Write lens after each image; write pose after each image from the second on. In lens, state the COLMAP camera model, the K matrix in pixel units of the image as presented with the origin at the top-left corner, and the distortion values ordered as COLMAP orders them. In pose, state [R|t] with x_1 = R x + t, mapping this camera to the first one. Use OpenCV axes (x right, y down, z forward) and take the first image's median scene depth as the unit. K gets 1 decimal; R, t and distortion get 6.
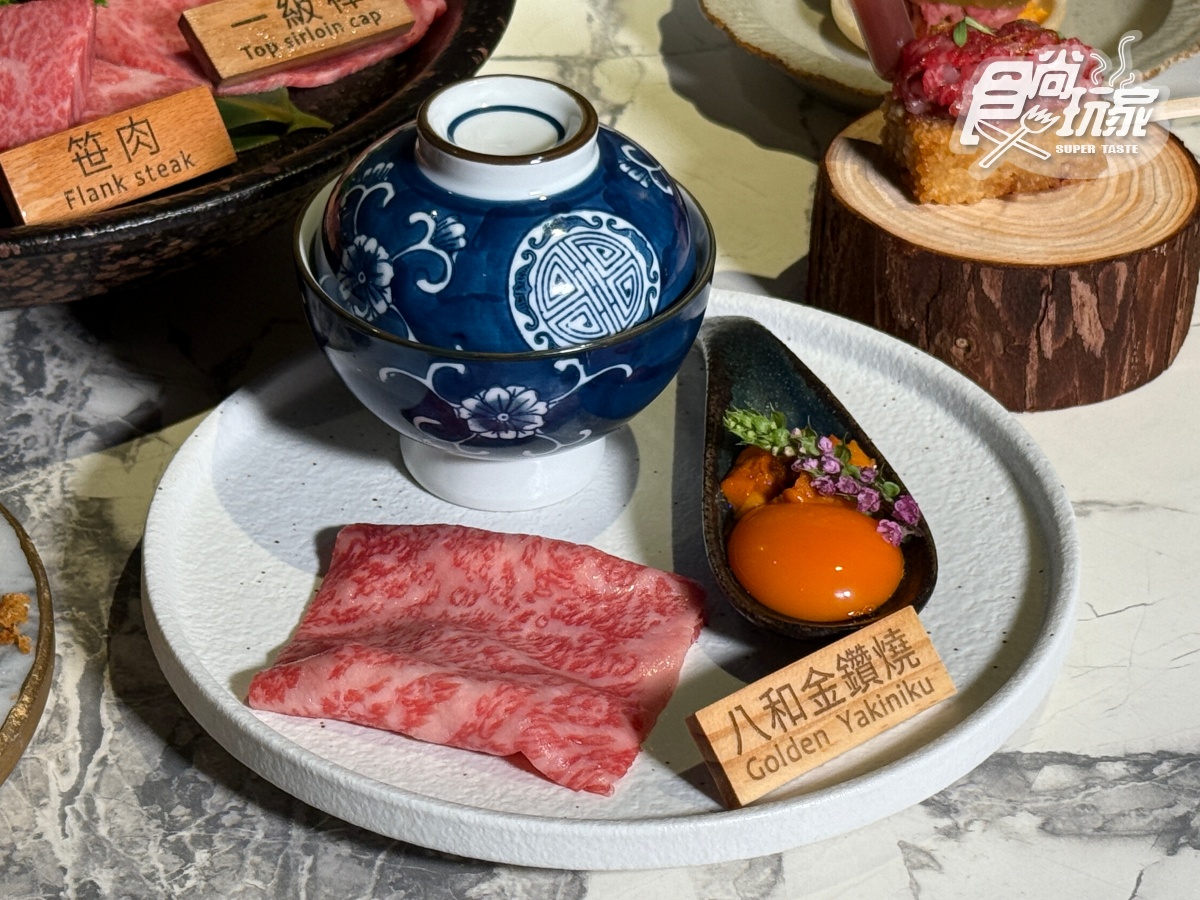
lens RADIAL K [[2999.5, 0, 598.7], [0, 2999.5, 449.4], [0, 0, 1]] dist [0.178941, 0.000000]
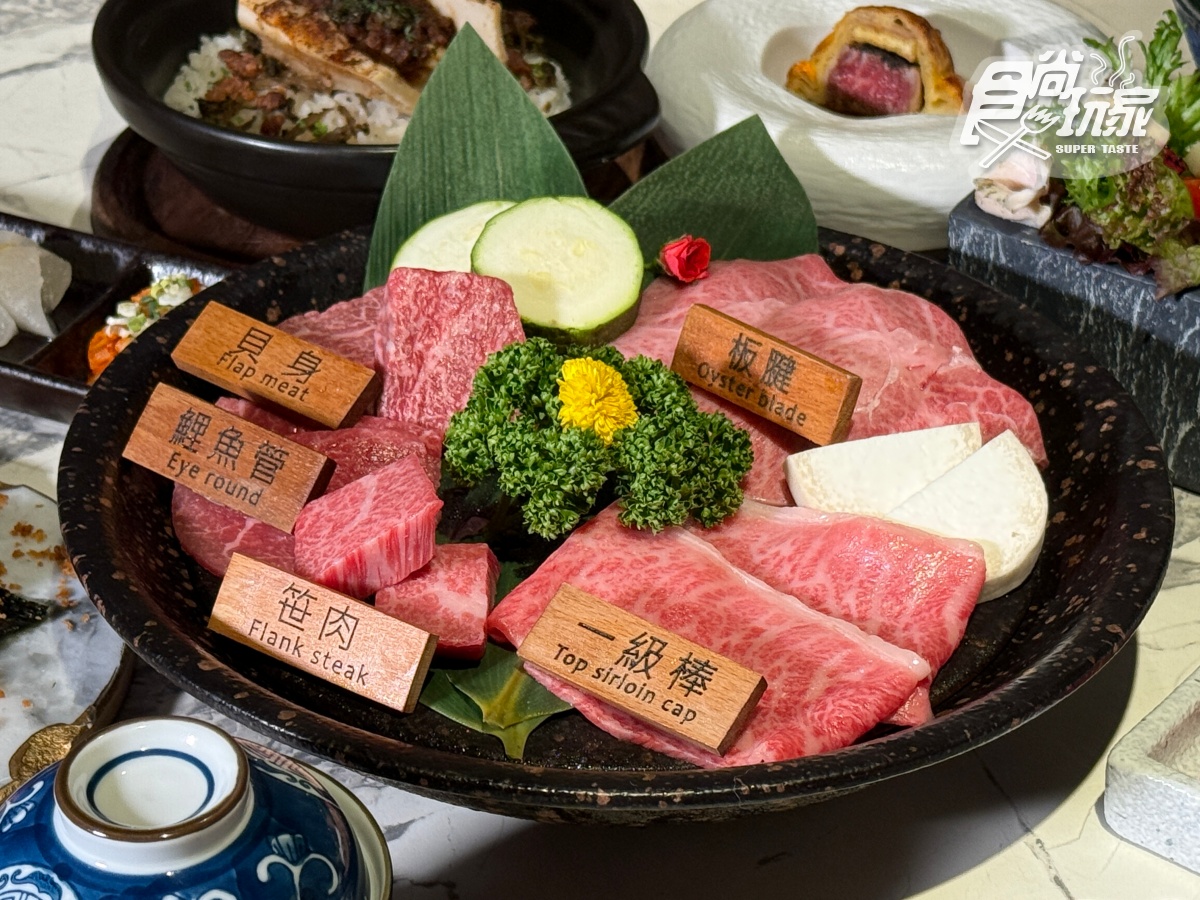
lens RADIAL K [[2927.3, 0, 607.1], [0, 2927.3, 443.7], [0, 0, 1]] dist [0.148137, 0.000000]
pose [[0.299616, 0.517194, -0.801711, 0.645938], [-0.559568, 0.775867, 0.291399, -0.499502], [0.772731, 0.361304, 0.521868, 0.548155]]
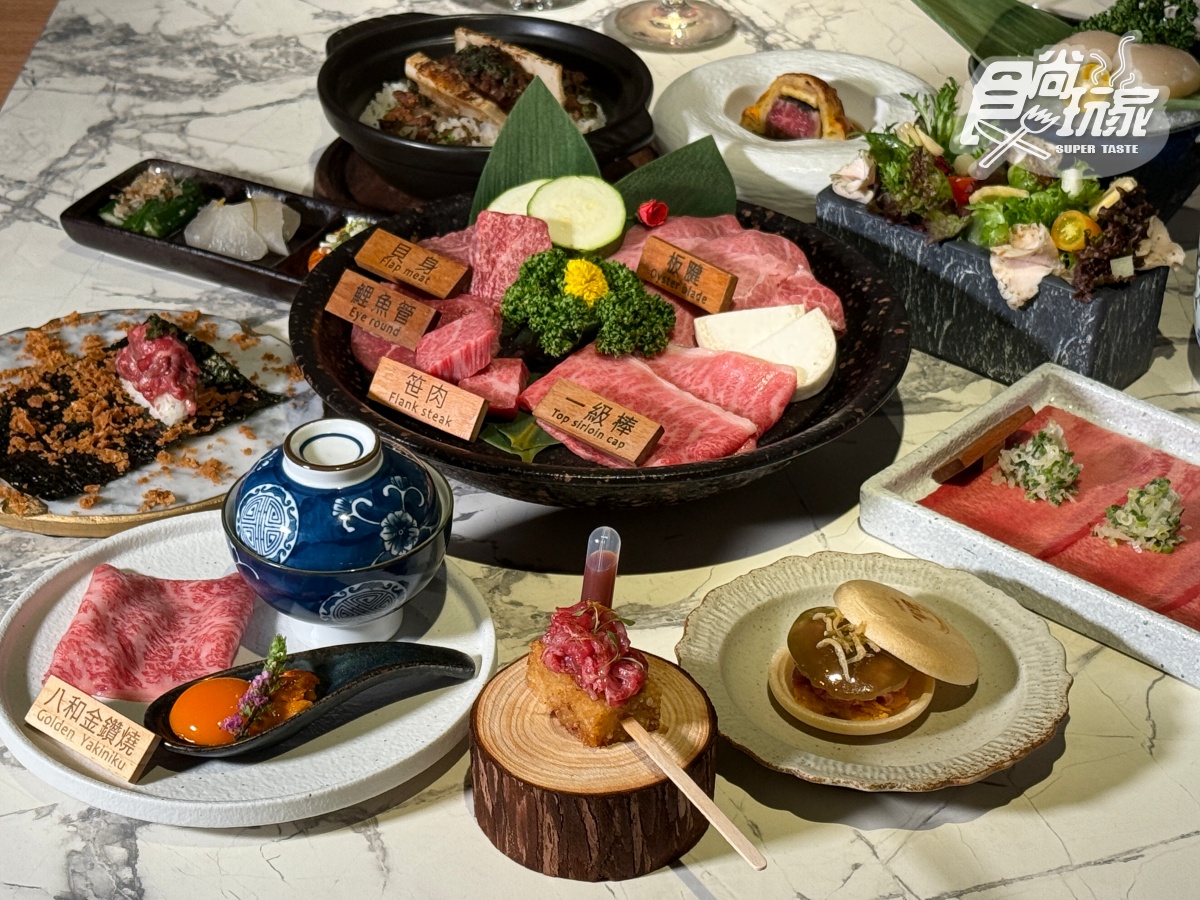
lens RADIAL K [[2537.0, 0, 593.6], [0, 2537.0, 461.9], [0, 0, 1]] dist [0.159005, 0.000000]
pose [[0.230458, 0.522346, -0.821002, 1.210066], [-0.565230, 0.758640, 0.324007, -0.651723], [0.792089, 0.389384, 0.470080, 0.363544]]
